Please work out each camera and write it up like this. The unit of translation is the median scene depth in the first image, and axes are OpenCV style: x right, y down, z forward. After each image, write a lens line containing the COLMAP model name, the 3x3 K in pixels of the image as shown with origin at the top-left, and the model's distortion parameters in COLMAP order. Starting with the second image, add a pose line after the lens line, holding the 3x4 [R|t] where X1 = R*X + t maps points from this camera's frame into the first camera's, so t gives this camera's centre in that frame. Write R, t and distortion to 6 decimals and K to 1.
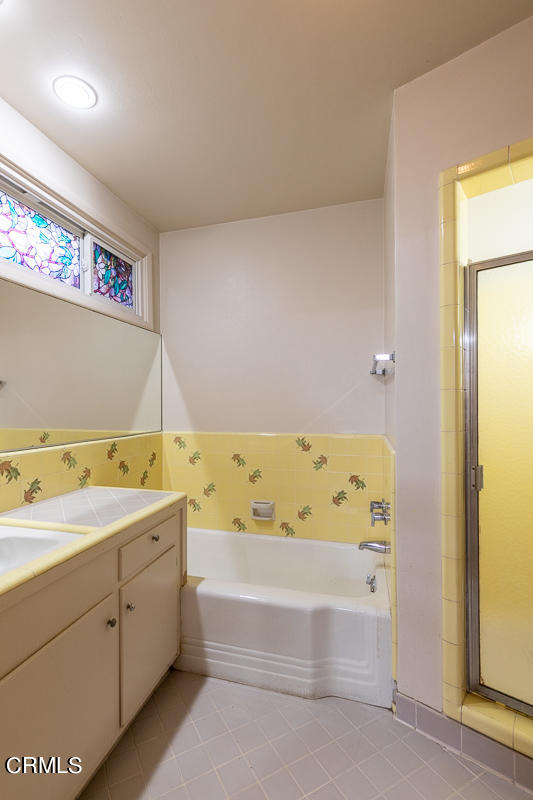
lens RADIAL K [[357.0, 0, 265.7], [0, 357.0, 401.9], [0, 0, 1]] dist [-0.000842, -0.000074]
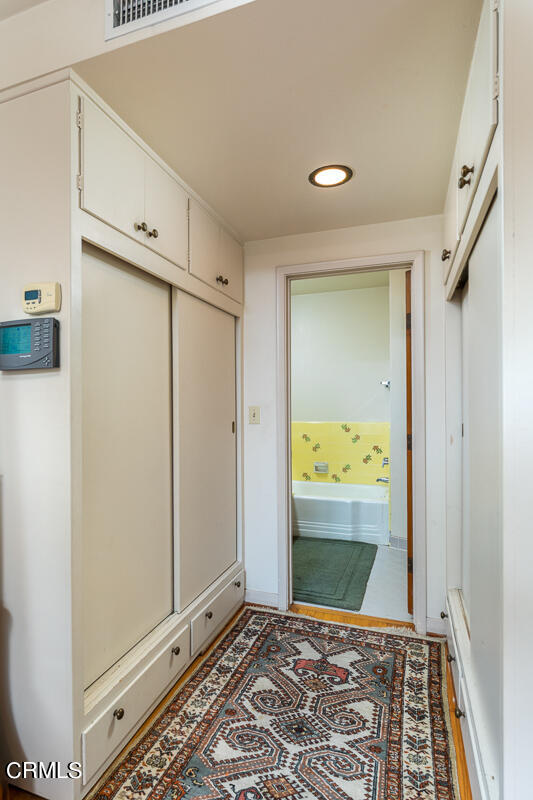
lens RADIAL K [[414.1, 0, 264.7], [0, 414.1, 400.5], [0, 0, 1]] dist [0.000758, 0.000021]
pose [[0.997695, 0.001393, -0.067843, -0.145832], [-0.001597, 0.999994, -0.002953, -0.005754], [0.067838, 0.003055, 0.997692, -0.993297]]
